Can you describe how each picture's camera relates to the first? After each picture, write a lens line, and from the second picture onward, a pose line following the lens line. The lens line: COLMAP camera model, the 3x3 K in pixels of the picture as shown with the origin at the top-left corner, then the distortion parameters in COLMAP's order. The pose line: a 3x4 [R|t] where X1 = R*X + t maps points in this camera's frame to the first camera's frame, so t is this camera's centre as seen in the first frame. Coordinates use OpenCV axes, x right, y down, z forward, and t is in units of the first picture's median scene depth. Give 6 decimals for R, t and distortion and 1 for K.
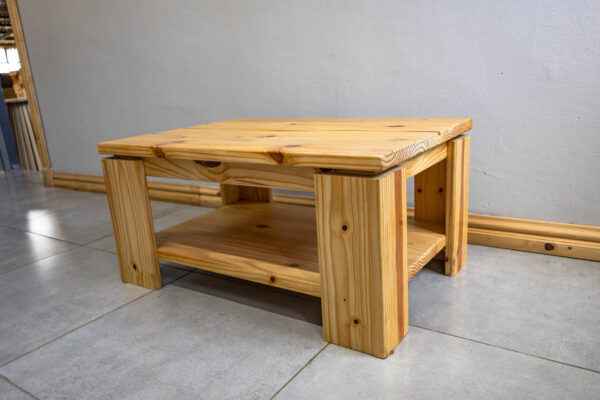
lens RADIAL K [[488.5, 0, 299.4], [0, 488.5, 199.1], [0, 0, 1]] dist [0.031819, -0.040096]
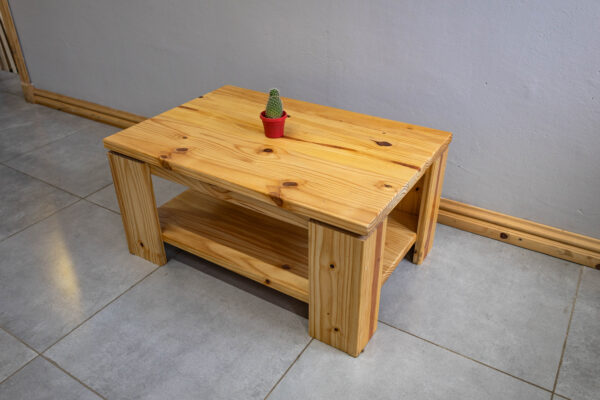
lens RADIAL K [[507.2, 0, 298.5], [0, 507.2, 198.6], [0, 0, 1]] dist [-0.008747, -0.020614]
pose [[0.998057, 0.031689, 0.053648, -0.051907], [-0.045468, 0.959110, 0.279356, -0.368582], [-0.042602, -0.281252, 0.958688, -0.121843]]
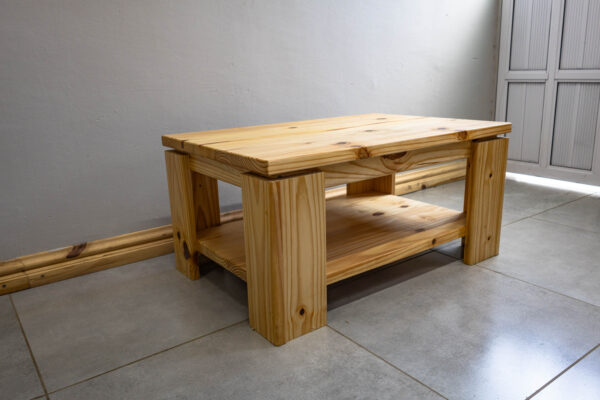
lens RADIAL K [[488.5, 0, 301.9], [0, 488.5, 198.9], [0, 0, 1]] dist [0.031819, -0.040096]
pose [[0.330076, -0.185934, 0.925461, -1.247593], [0.248482, 0.962946, 0.104841, -0.144147], [-0.910663, 0.195355, 0.364046, 0.821851]]
